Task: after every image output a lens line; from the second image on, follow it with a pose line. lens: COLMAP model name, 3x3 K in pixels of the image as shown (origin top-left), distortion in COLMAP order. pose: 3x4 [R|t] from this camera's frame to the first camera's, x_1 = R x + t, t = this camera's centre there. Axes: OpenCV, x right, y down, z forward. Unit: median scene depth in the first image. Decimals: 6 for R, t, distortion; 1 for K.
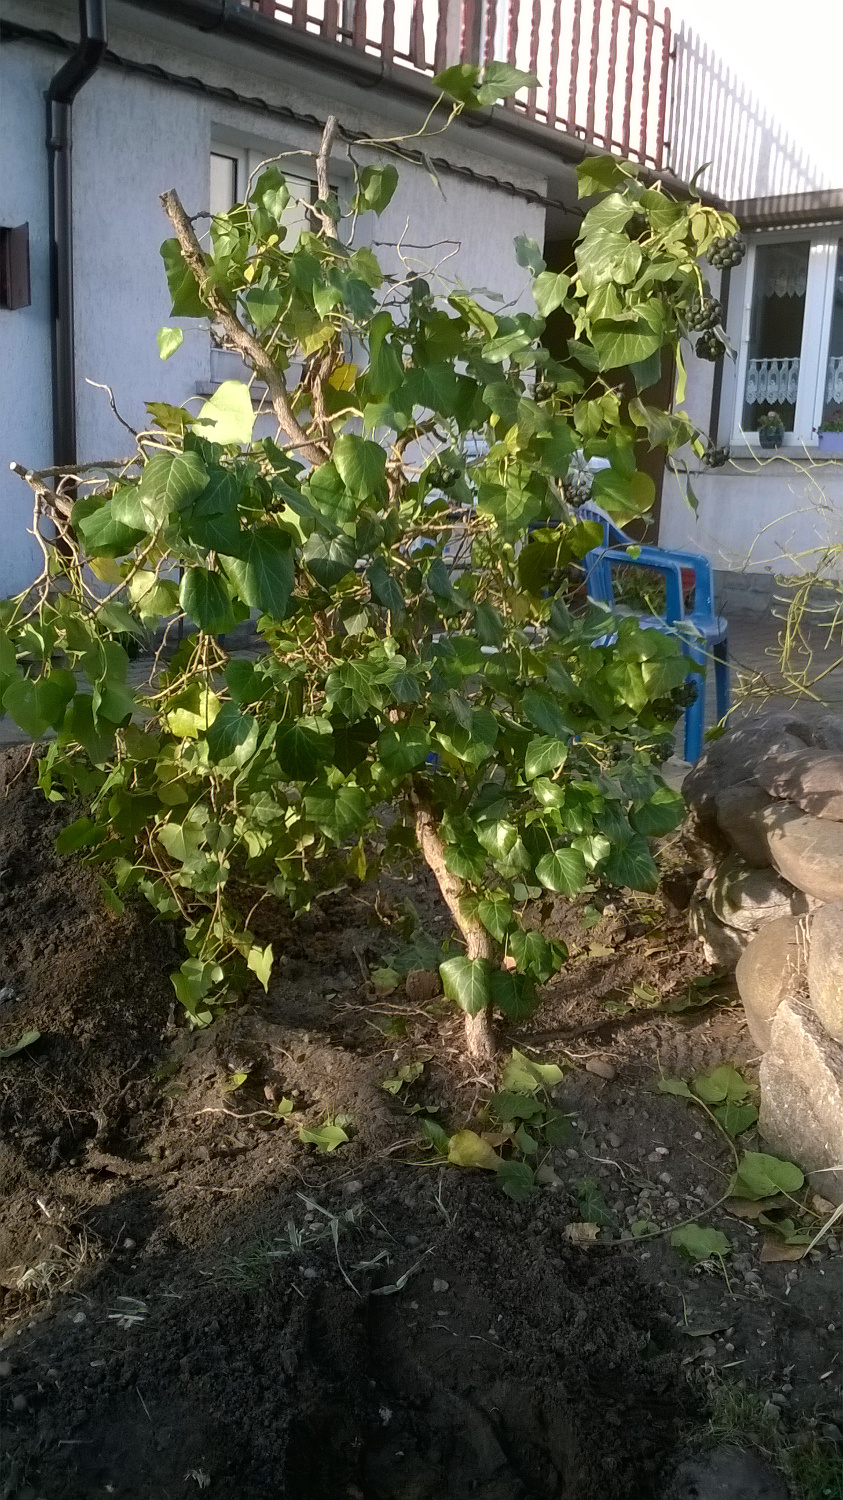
lens RADIAL K [[1272.6, 0, 421.5], [0, 1272.6, 750.0], [0, 0, 1]] dist [0.053050, -0.221794]
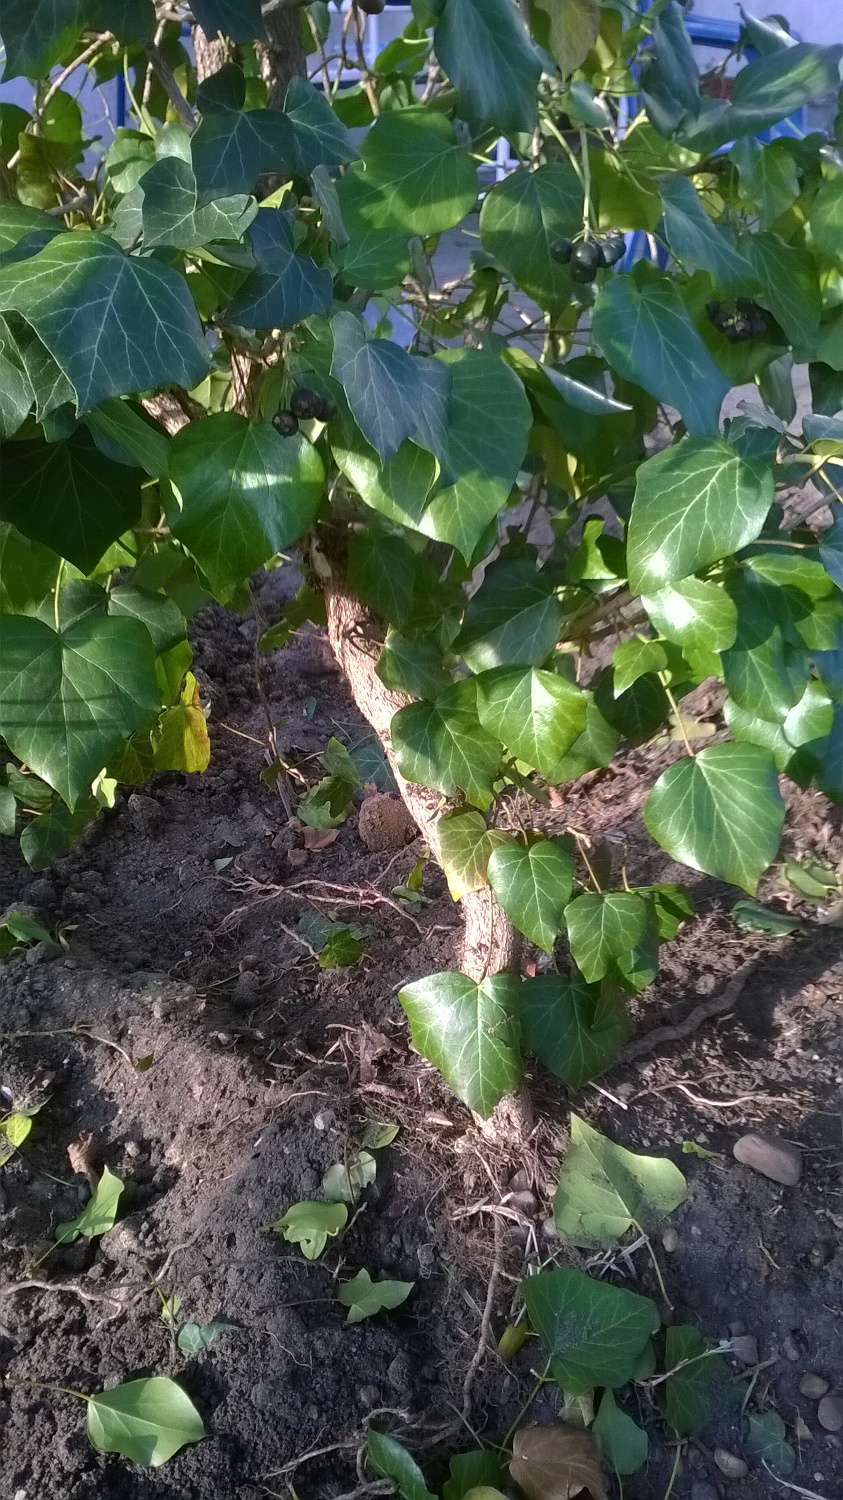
lens RADIAL K [[1272.6, 0, 421.5], [0, 1272.6, 750.0], [0, 0, 1]] dist [0.053050, -0.221794]
pose [[0.998620, -0.052064, -0.006958, 0.028320], [0.051537, 0.945593, 0.321243, -0.037607], [-0.010146, -0.321158, 0.946971, 0.609274]]
